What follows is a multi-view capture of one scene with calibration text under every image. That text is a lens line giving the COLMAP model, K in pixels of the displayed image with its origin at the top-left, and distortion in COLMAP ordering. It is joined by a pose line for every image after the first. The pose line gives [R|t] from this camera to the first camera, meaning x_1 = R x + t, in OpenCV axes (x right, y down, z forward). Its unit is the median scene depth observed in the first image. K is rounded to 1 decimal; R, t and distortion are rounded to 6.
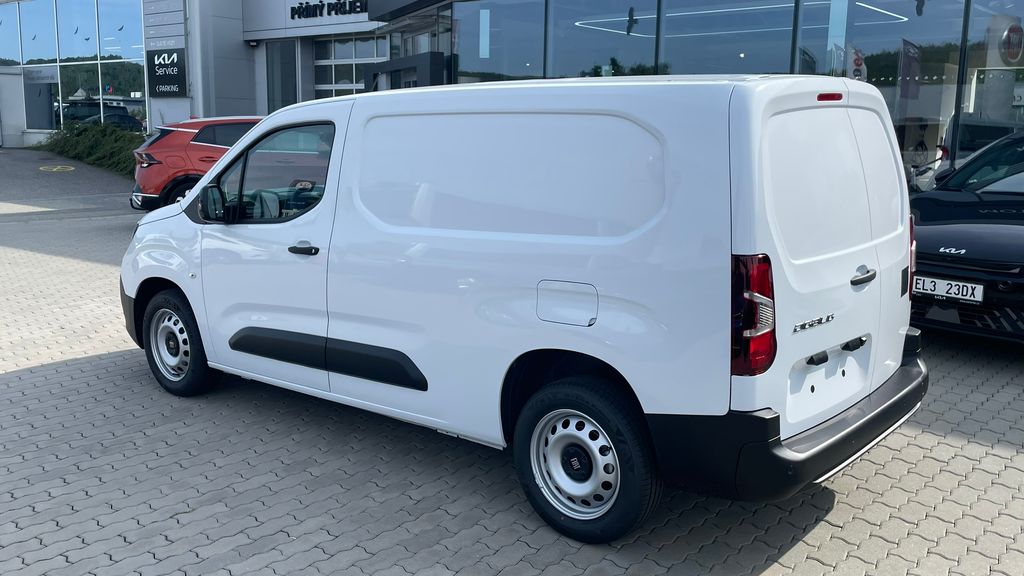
lens RADIAL K [[938.2, 0, 520.2], [0, 938.2, 280.8], [0, 0, 1]] dist [0.044001, 0.000000]
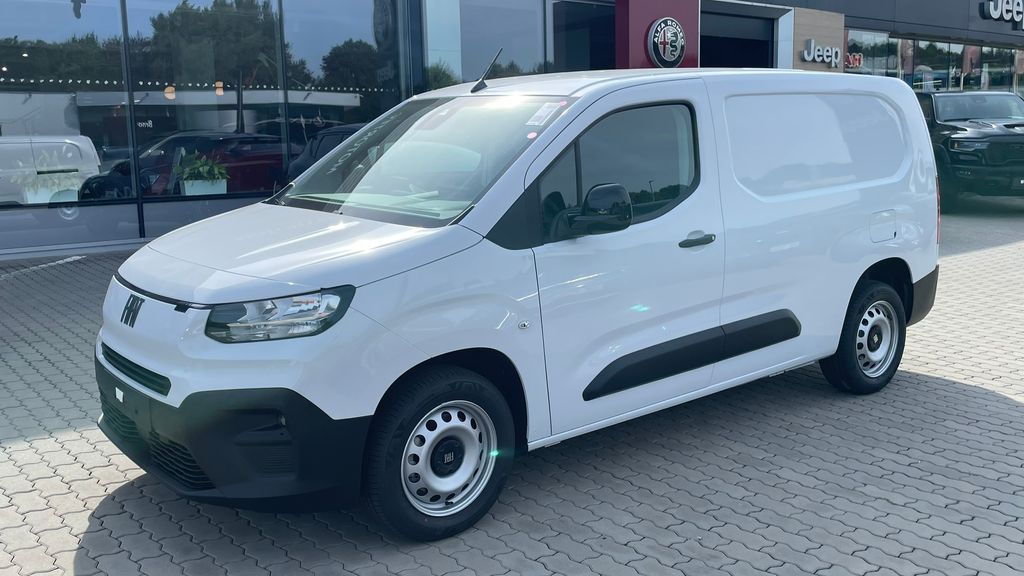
lens RADIAL K [[938.2, 0, 507.7], [0, 938.2, 288.8], [0, 0, 1]] dist [0.044001, 0.000000]
pose [[0.178822, -0.172789, 0.968590, -1.159625], [0.179993, 0.973589, 0.140450, -0.149074], [-0.967277, 0.149224, 0.205200, 1.006963]]
